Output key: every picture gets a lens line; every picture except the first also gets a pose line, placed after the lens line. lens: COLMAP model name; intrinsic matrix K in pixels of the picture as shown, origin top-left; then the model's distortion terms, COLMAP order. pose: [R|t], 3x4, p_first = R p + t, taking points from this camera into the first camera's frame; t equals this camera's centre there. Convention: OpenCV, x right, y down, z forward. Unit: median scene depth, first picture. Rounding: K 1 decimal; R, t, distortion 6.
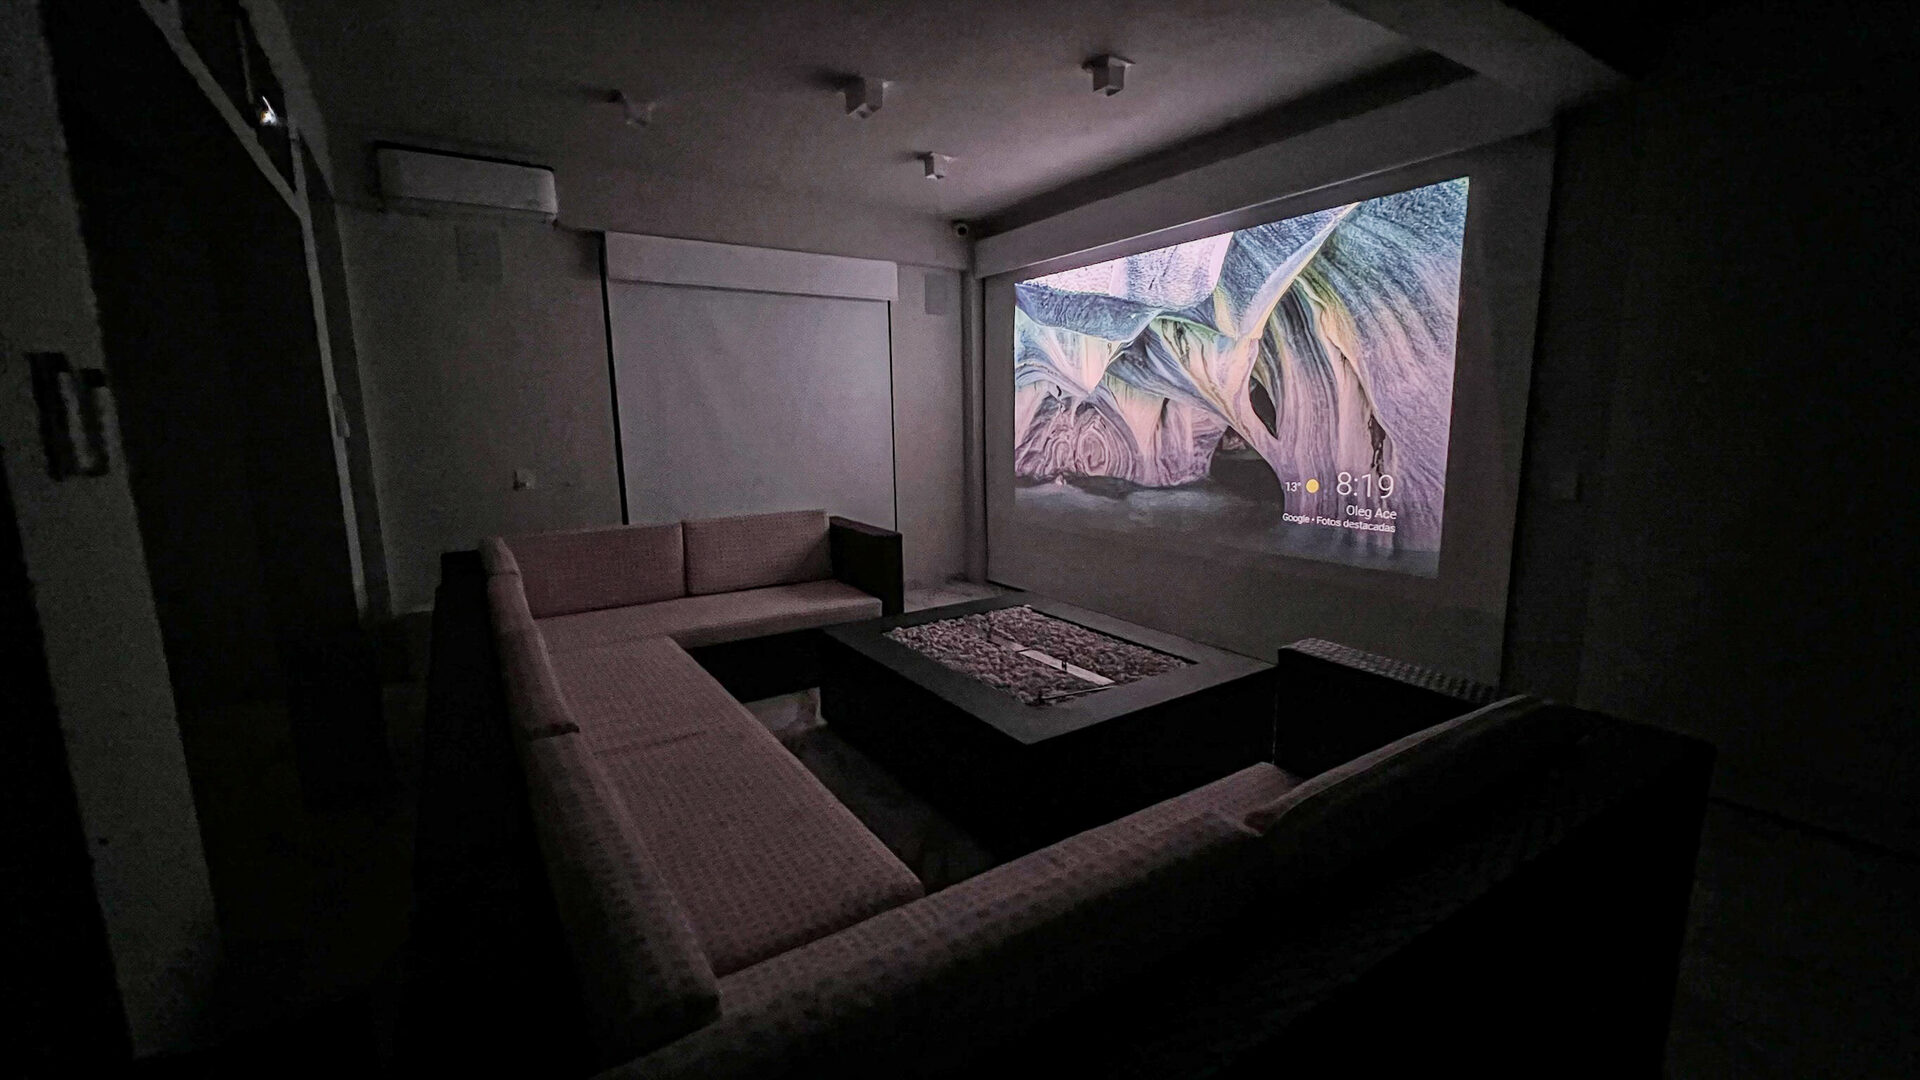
lens RADIAL K [[762.2, 0, 961.1], [0, 762.2, 541.3], [0, 0, 1]] dist [-0.001309, -0.000074]
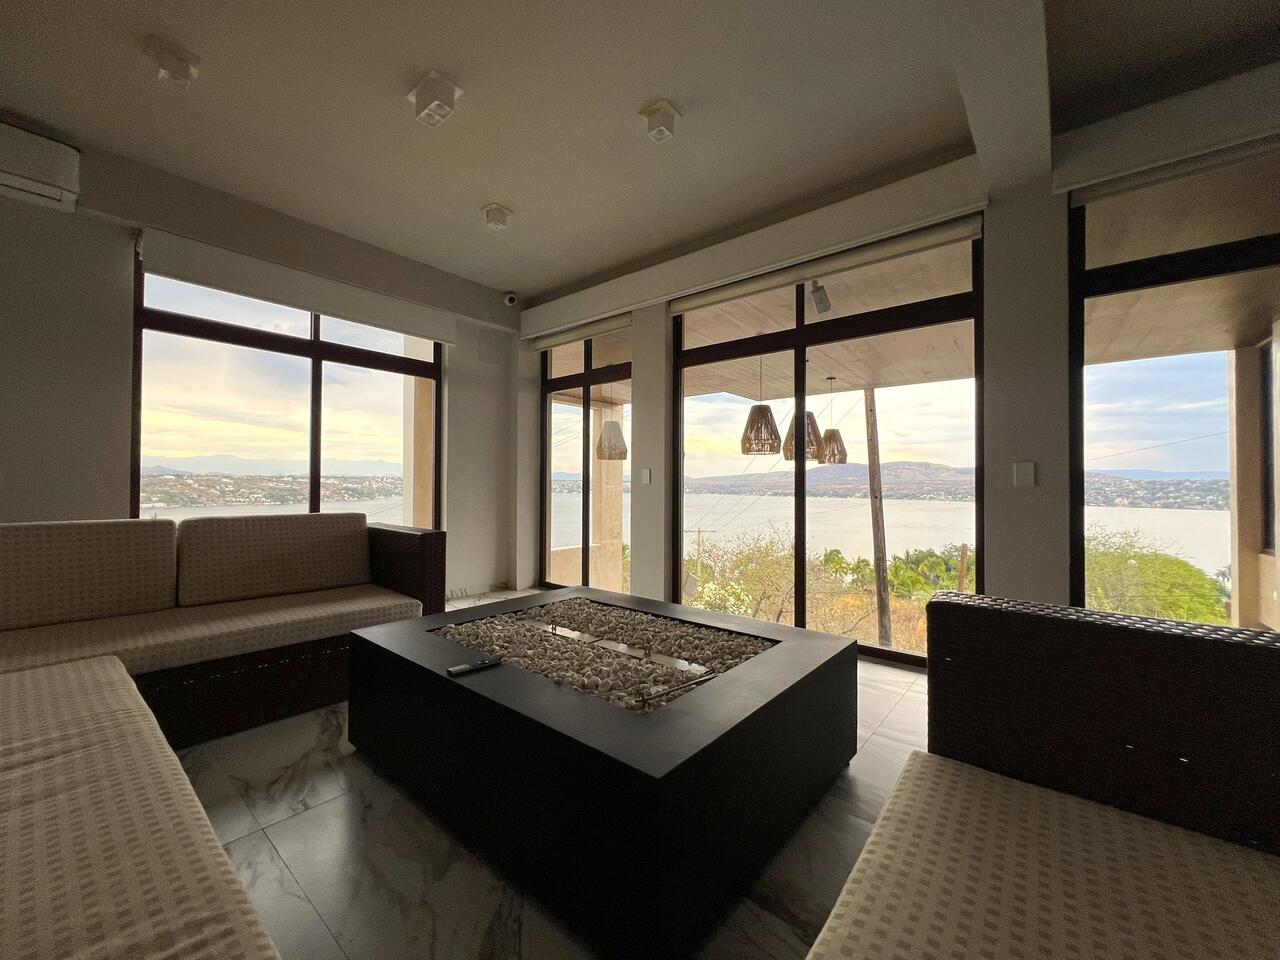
lens RADIAL K [[512.9, 0, 636.7], [0, 512.9, 479.9], [0, 0, 1]] dist [-0.003091, -0.000060]
pose [[0.962307, 0.022492, 0.271035, -0.045573], [0.023881, 0.985736, -0.166594, 0.057997], [-0.270916, 0.166787, 0.948044, 0.381791]]
